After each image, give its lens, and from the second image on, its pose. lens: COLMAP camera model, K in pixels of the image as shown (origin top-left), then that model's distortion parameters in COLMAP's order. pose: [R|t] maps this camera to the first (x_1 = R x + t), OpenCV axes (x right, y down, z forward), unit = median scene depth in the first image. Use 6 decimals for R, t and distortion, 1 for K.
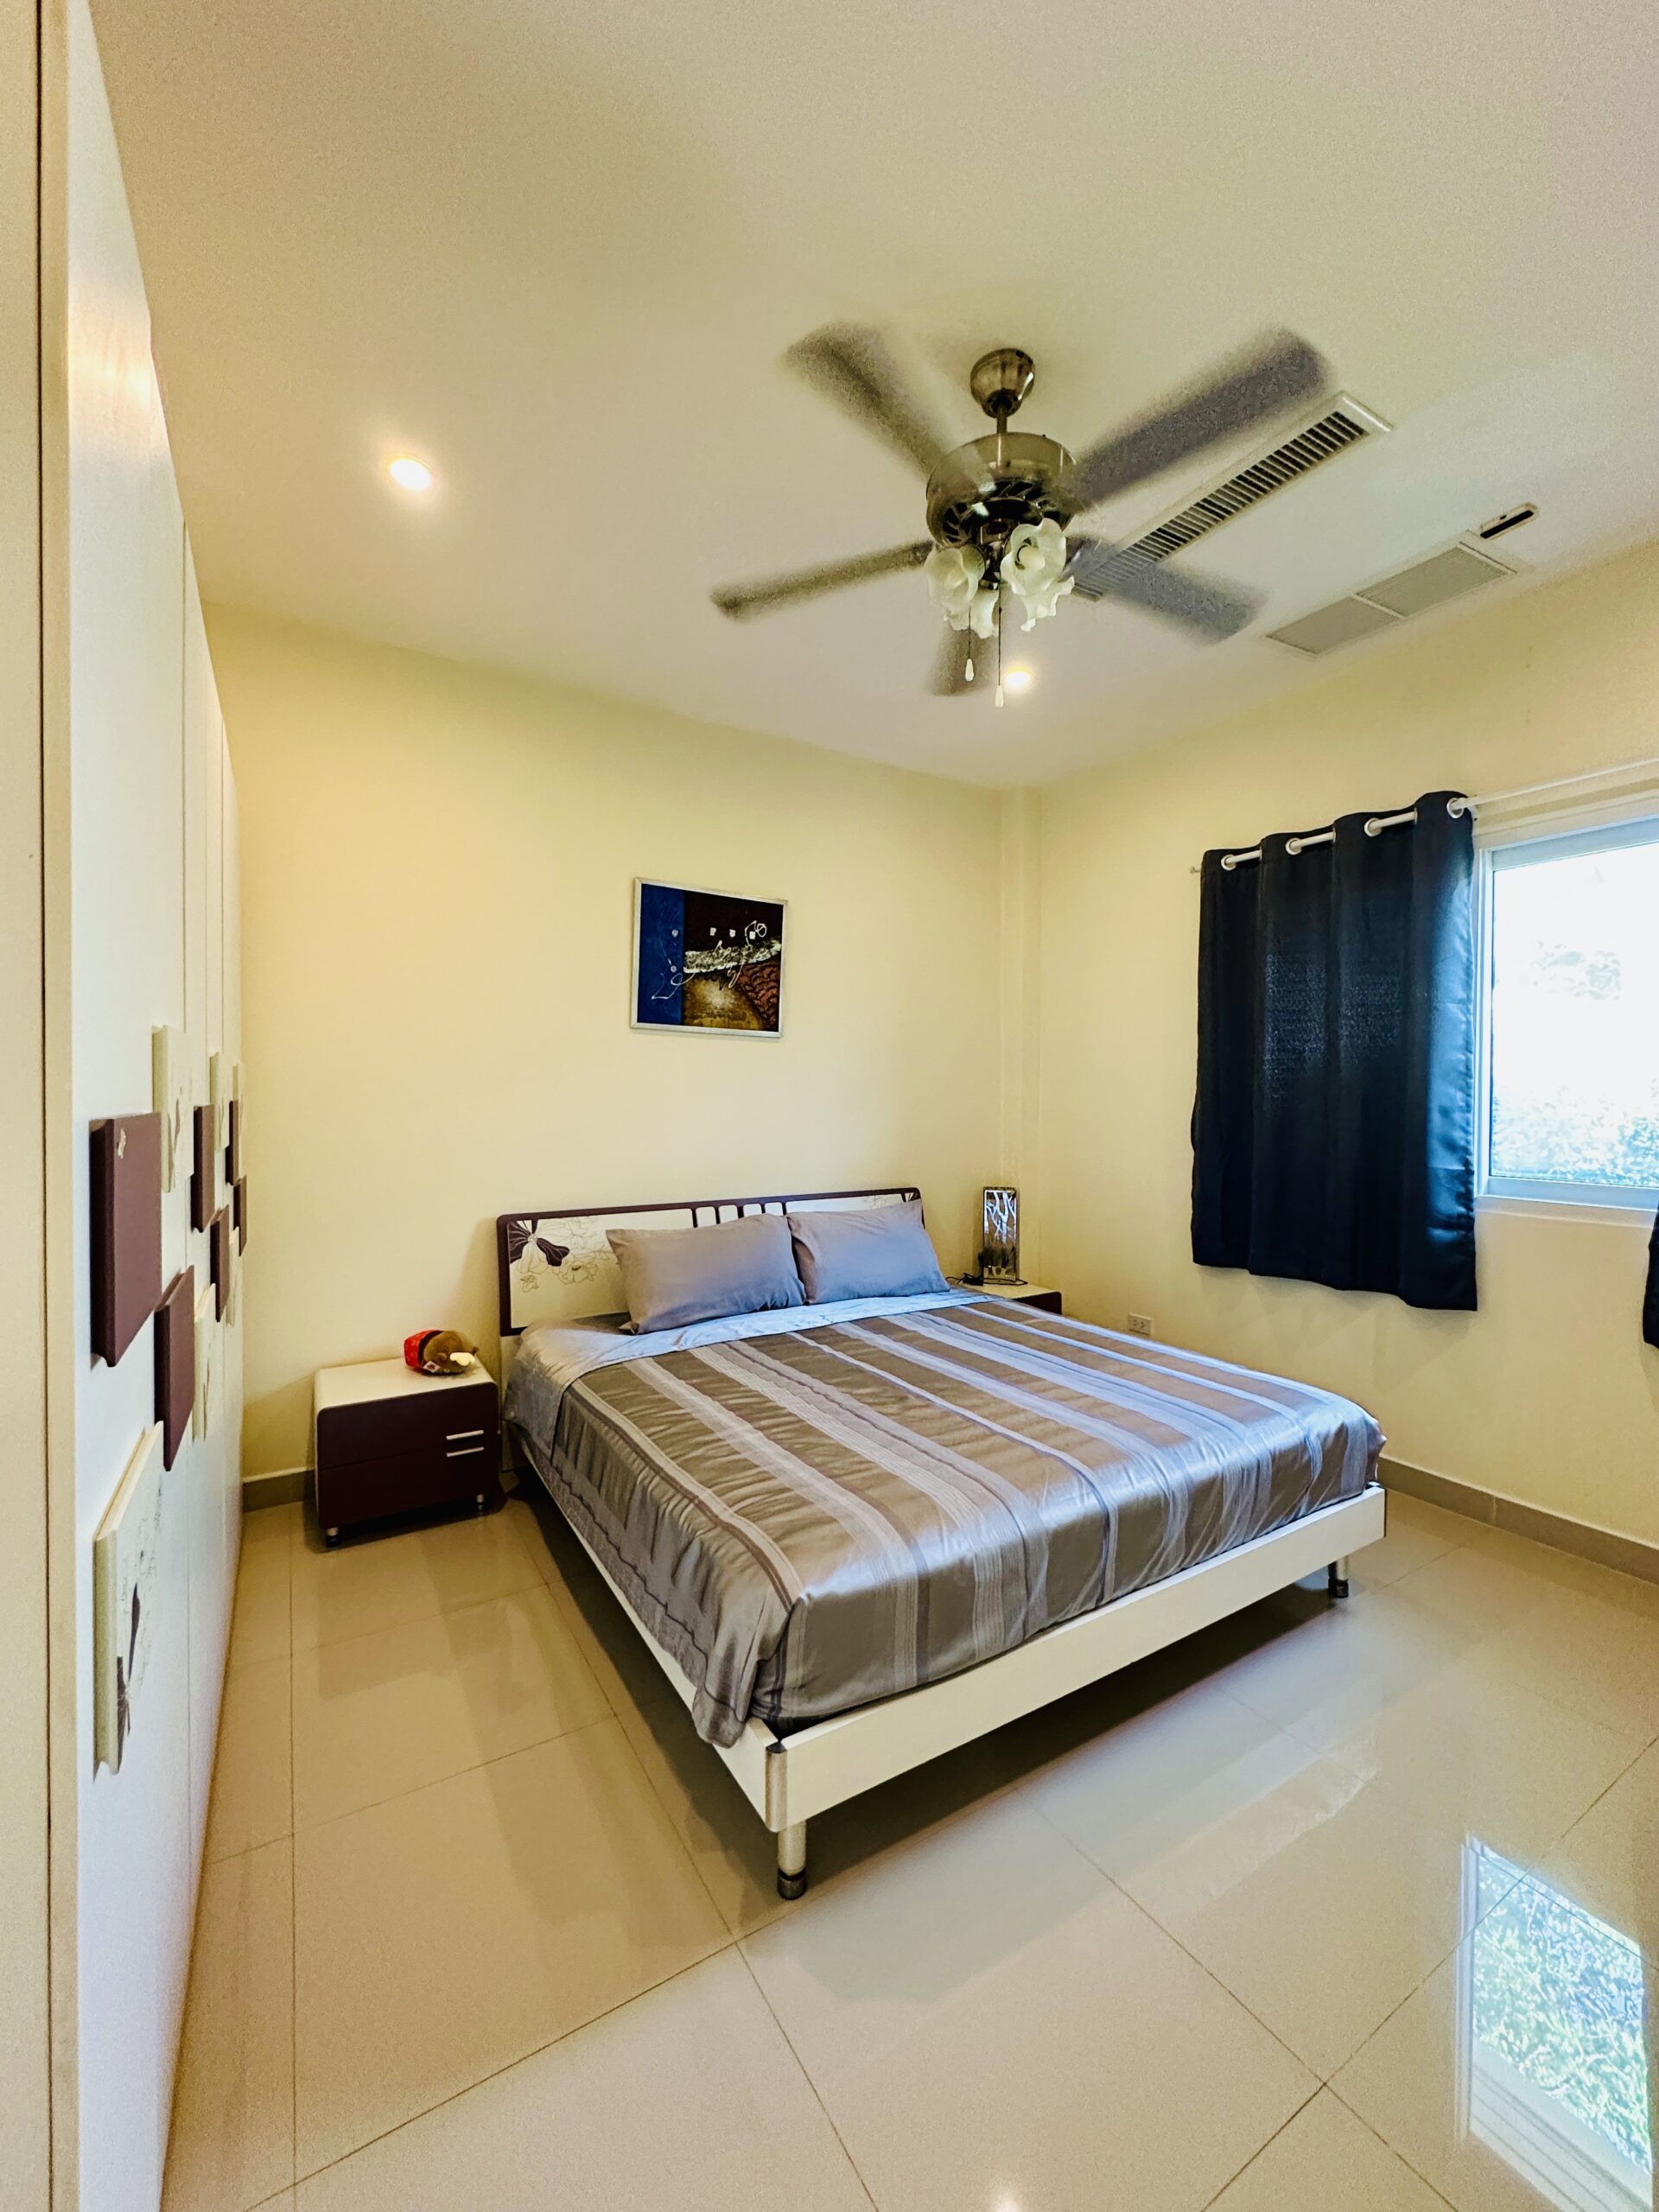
lens RADIAL K [[879.4, 0, 825.2], [0, 879.4, 1101.1], [0, 0, 1]] dist [-0.003289, -0.000042]
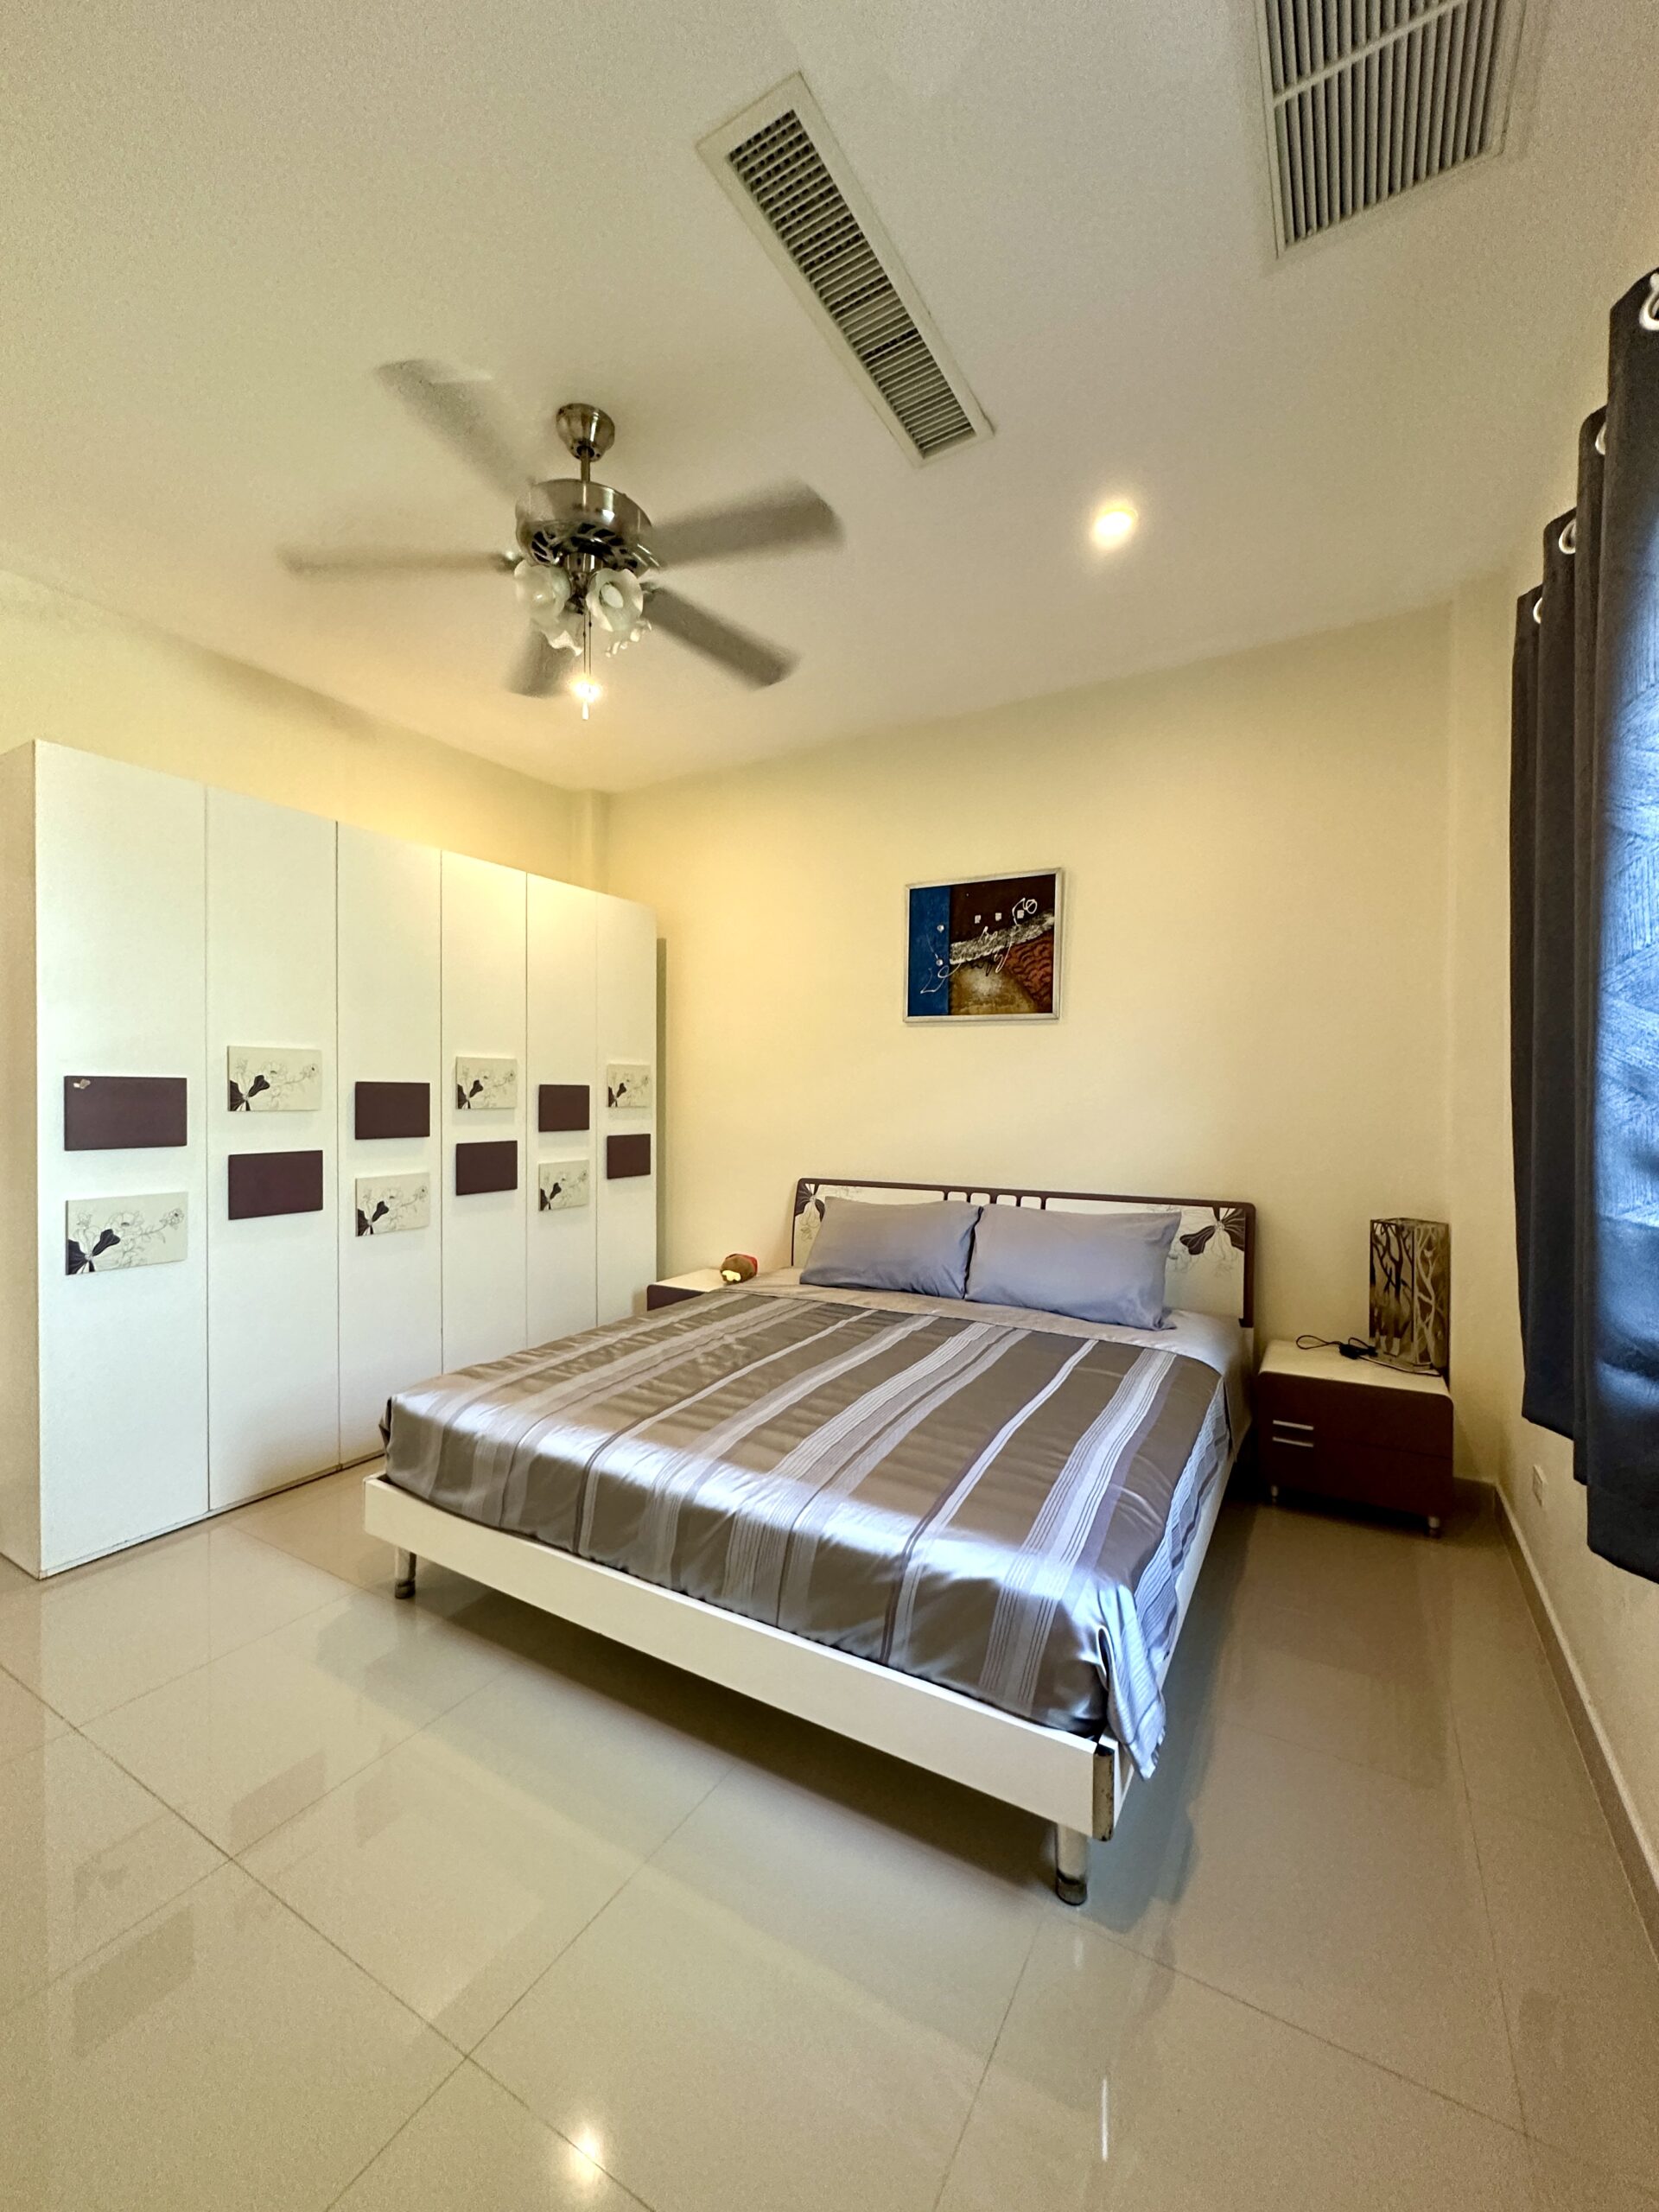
lens RADIAL K [[879.4, 0, 831.1], [0, 879.4, 1102.9], [0, 0, 1]] dist [-0.003289, -0.000042]
pose [[0.484431, 0.003458, -0.874823, 0.678631], [-0.010073, 0.999948, -0.001625, 0.020432], [0.874772, 0.009599, 0.484440, 0.375465]]
